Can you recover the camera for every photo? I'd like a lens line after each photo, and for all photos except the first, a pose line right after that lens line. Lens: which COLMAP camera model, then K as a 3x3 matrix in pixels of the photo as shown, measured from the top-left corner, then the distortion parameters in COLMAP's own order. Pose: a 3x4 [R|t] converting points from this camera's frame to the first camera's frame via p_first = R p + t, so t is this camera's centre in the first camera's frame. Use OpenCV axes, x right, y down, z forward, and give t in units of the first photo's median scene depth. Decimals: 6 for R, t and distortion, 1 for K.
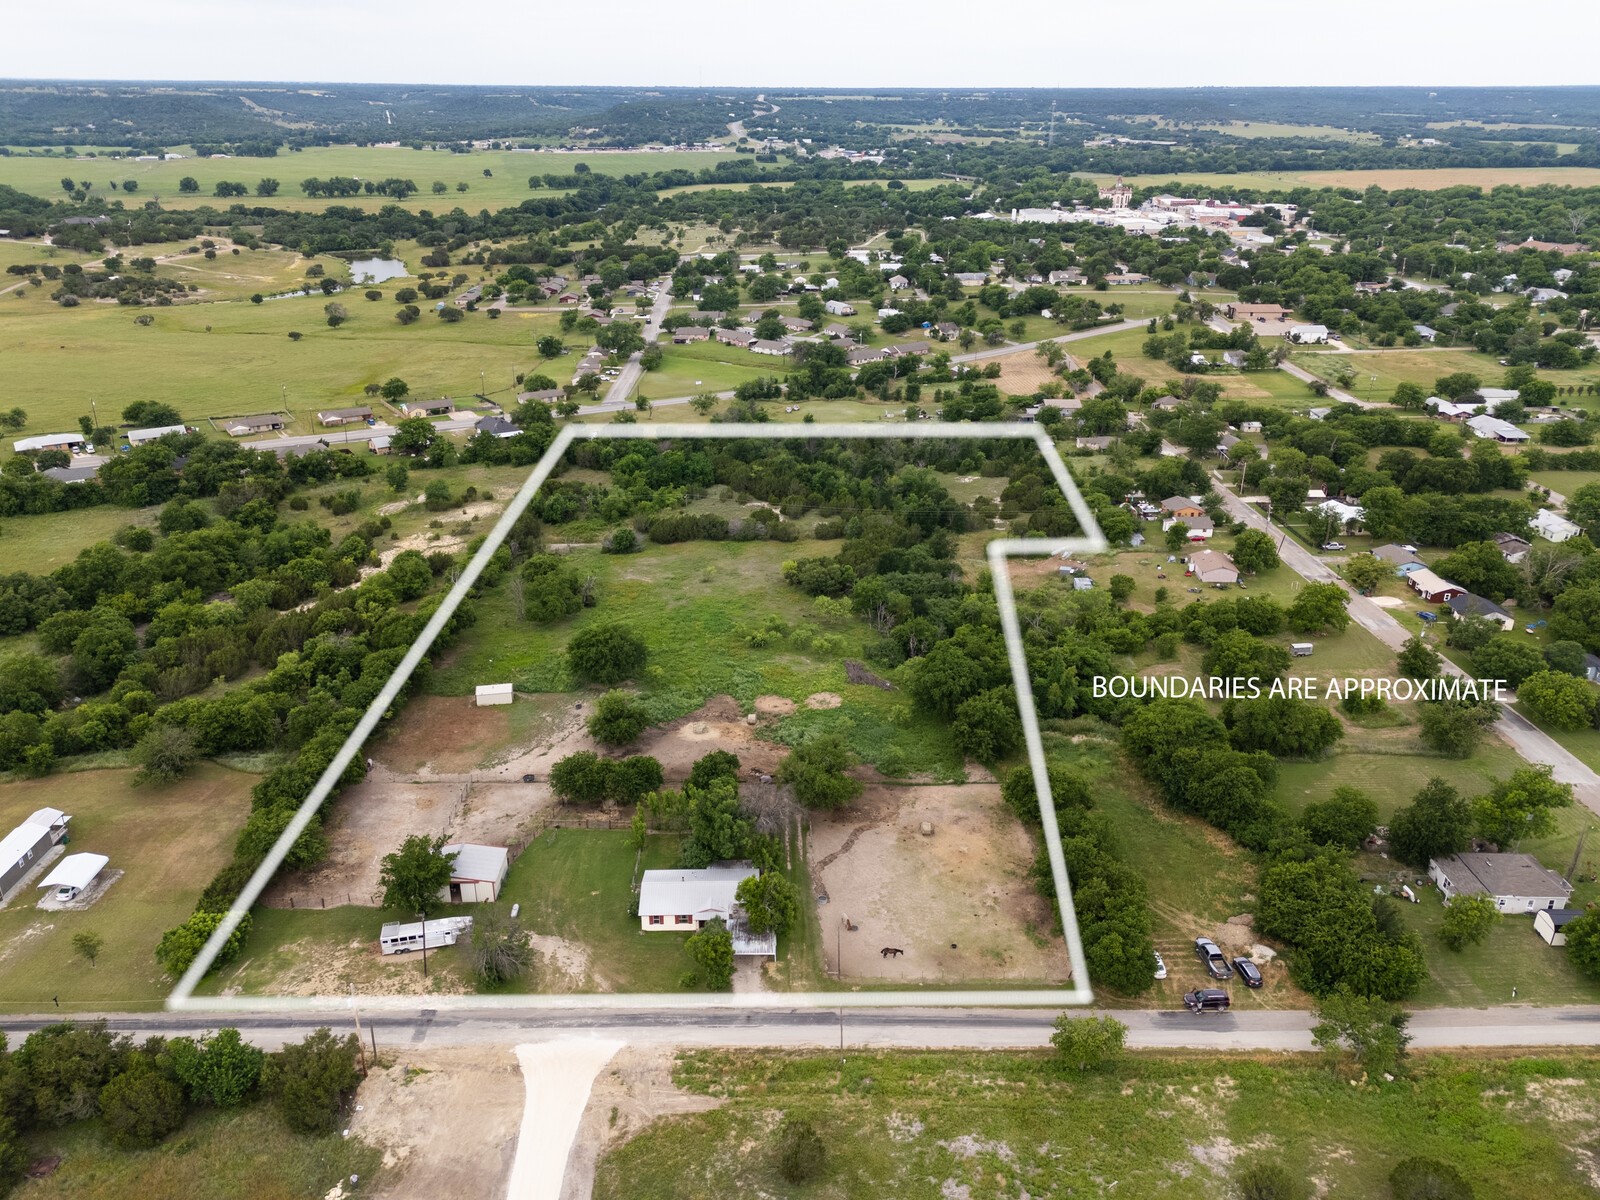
lens RADIAL K [[1175.8, 0, 794.6], [0, 1175.8, 596.7], [0, 0, 1]] dist [0.072795, -0.068740]
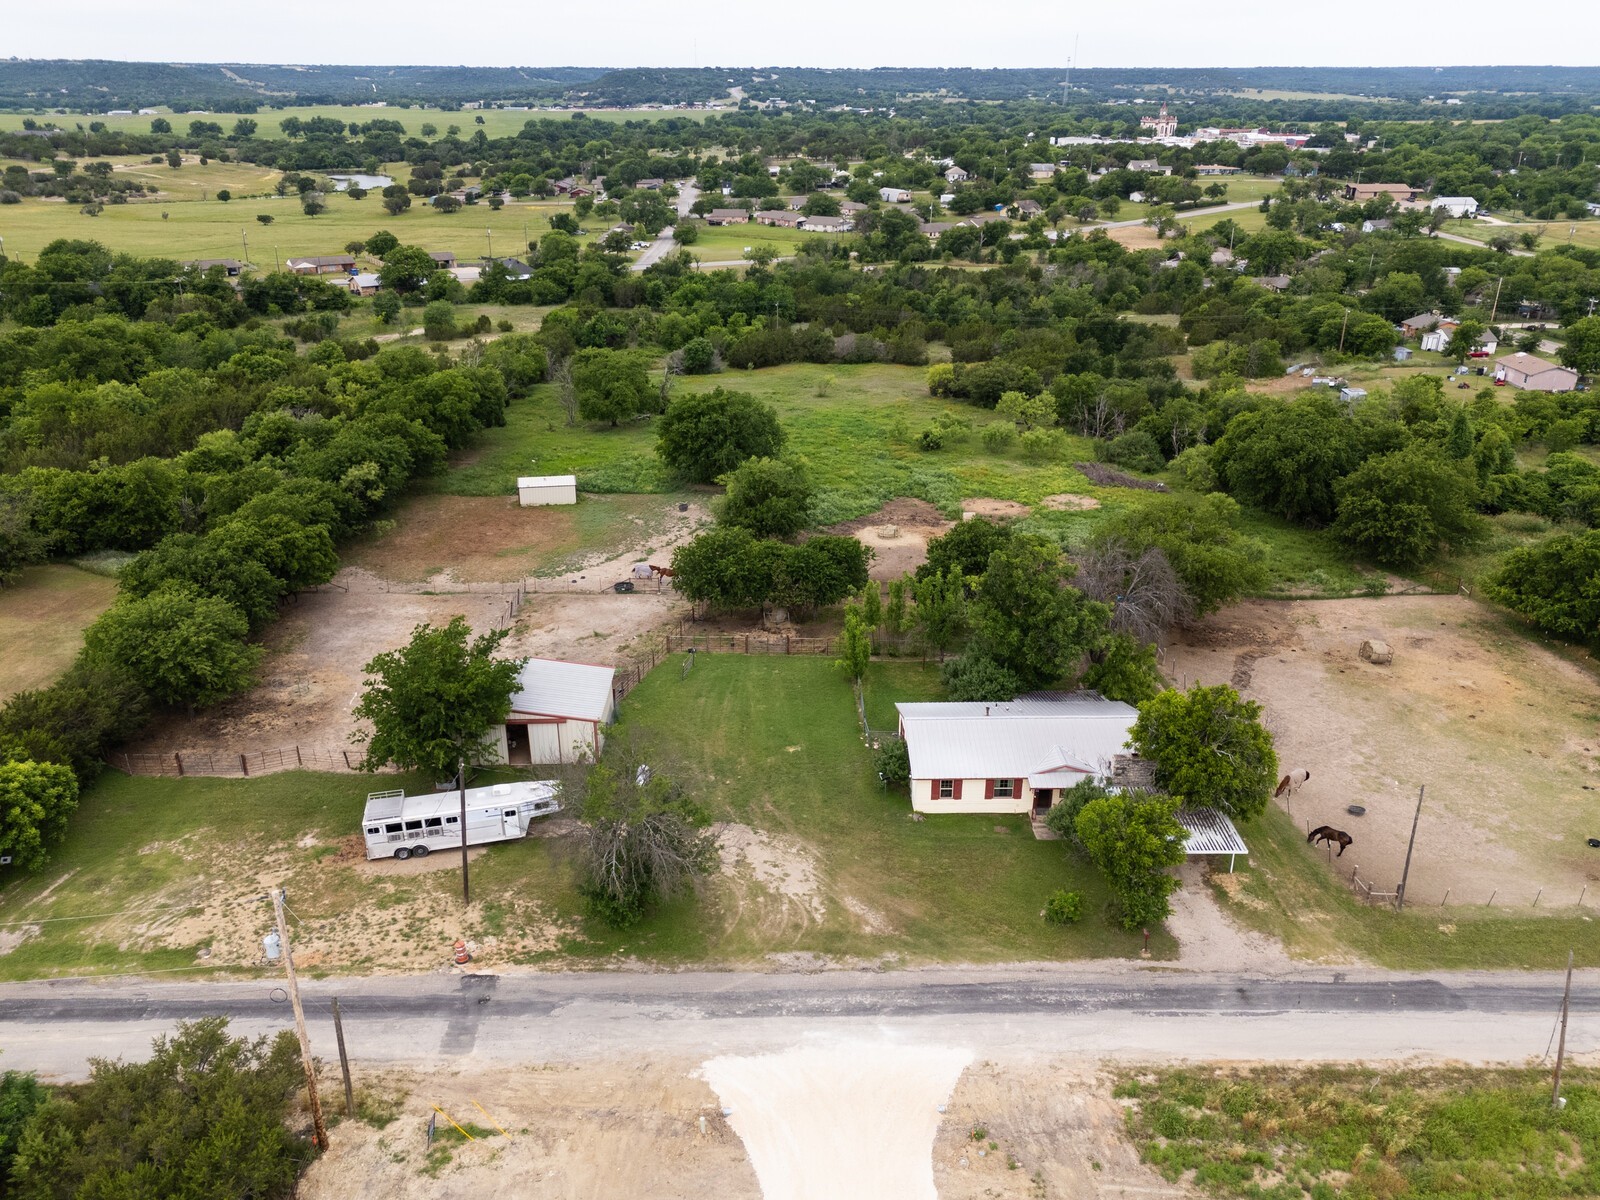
lens RADIAL K [[1175.8, 0, 794.6], [0, 1175.8, 596.7], [0, 0, 1]] dist [0.072795, -0.068740]
pose [[0.999954, -0.006171, 0.007308, -0.151893], [0.006144, 0.999974, 0.003713, 0.163015], [-0.007331, -0.003668, 0.999966, 0.445199]]
